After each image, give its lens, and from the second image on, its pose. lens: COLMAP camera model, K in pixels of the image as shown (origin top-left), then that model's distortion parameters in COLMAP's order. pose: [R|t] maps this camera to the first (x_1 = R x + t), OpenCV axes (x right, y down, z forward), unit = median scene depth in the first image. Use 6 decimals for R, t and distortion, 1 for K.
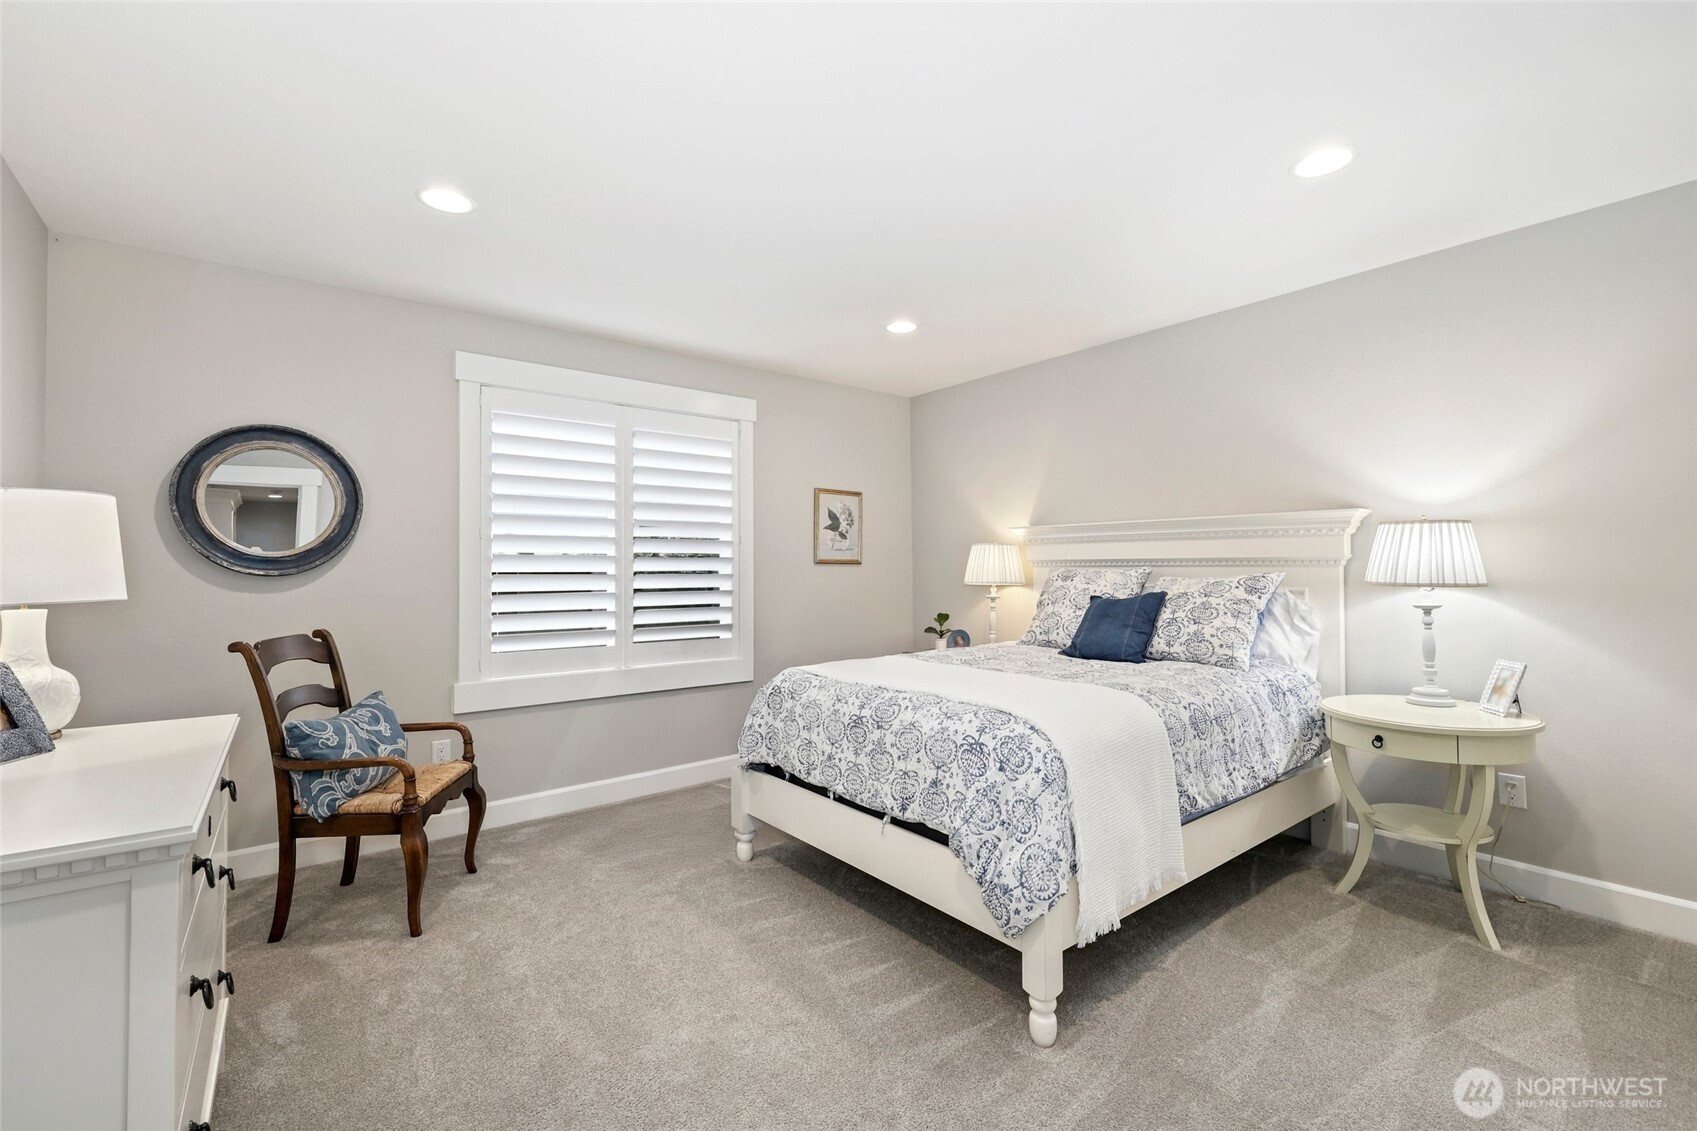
lens RADIAL K [[727.5, 0, 857.0], [0, 727.5, 556.8], [0, 0, 1]] dist [-0.000403, -0.000017]
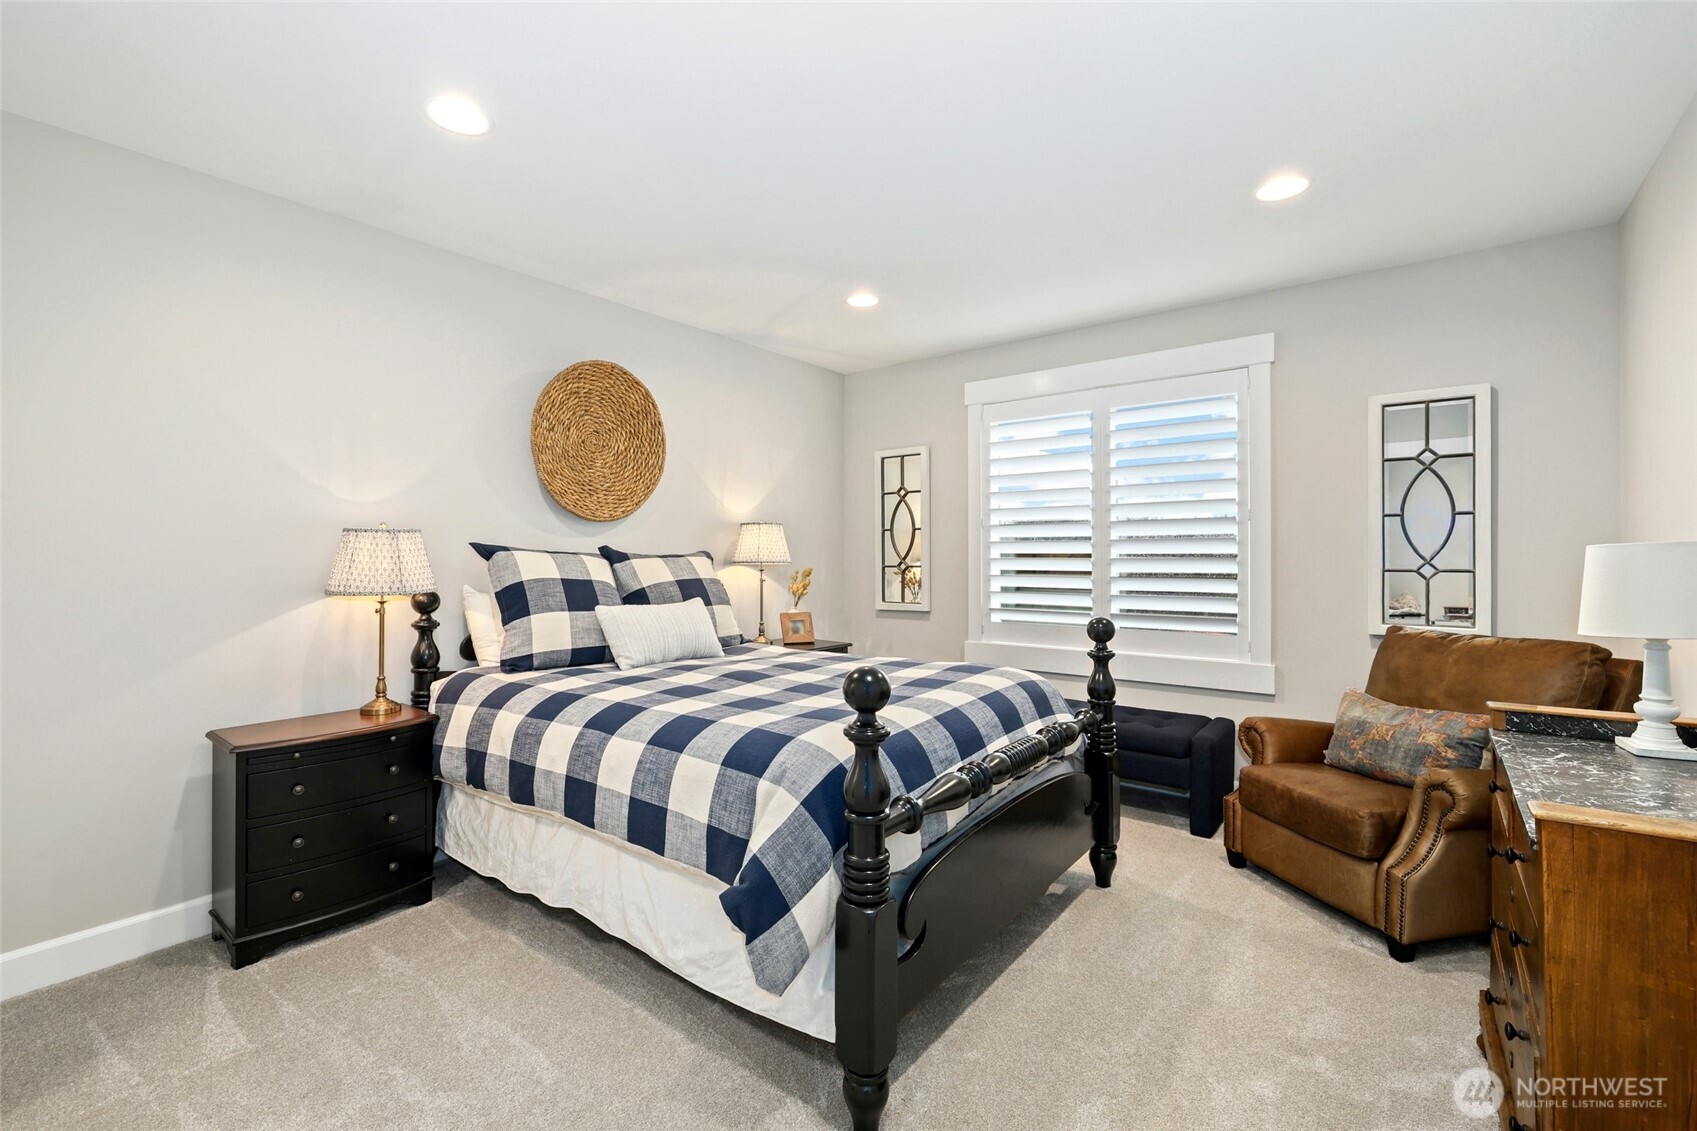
lens RADIAL K [[727.5, 0, 857.0], [0, 727.5, 556.8], [0, 0, 1]] dist [-0.000403, -0.000017]
pose [[0.226583, -0.001867, -0.973990, 0.620067], [0.012389, 0.999923, 0.000965, 0.019956], [0.973913, -0.012285, 0.226589, 0.483226]]
